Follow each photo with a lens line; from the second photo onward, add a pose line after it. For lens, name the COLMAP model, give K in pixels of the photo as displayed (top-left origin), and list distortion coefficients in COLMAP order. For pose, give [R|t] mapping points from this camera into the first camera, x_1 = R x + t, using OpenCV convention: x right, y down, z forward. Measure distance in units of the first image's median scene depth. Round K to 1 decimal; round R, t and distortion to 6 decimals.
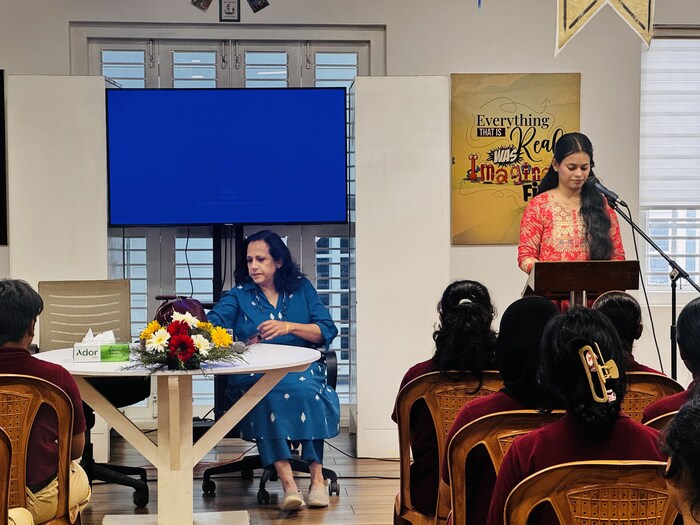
lens RADIAL K [[1628.6, 0, 350.0], [0, 1628.6, 262.5], [0, 0, 1]] dist [0.095594, 0.375181]
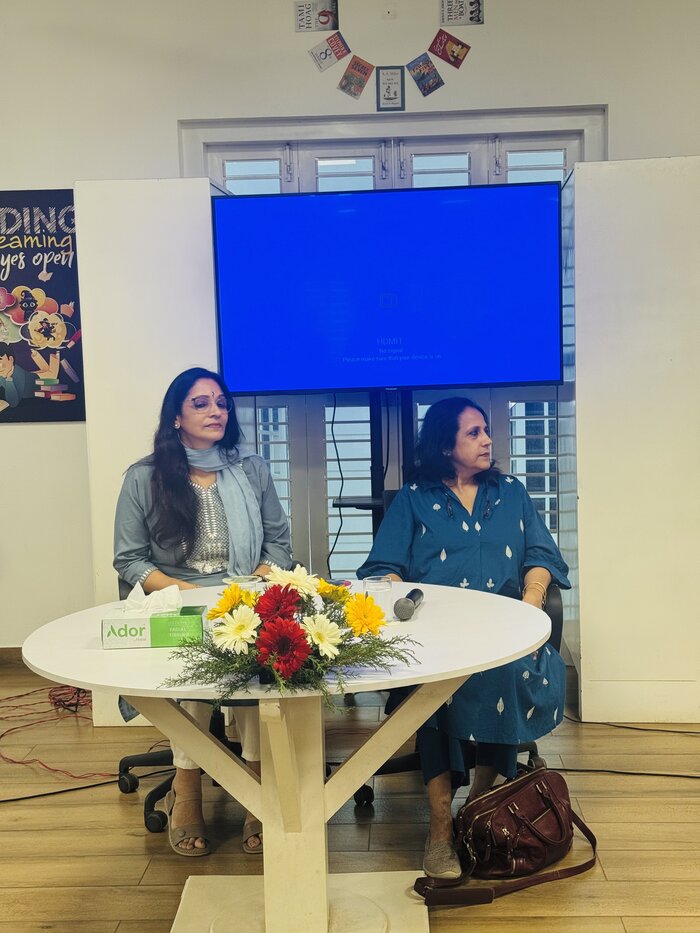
lens RADIAL K [[1297.5, 0, 350.0], [0, 1297.5, 466.5], [0, 0, 1]] dist [0.154374, 0.008570]
pose [[0.992700, -0.012499, -0.119961, -0.025001], [0.017456, 0.999033, 0.040365, -0.012802], [0.119341, -0.042164, 0.991958, 0.440969]]
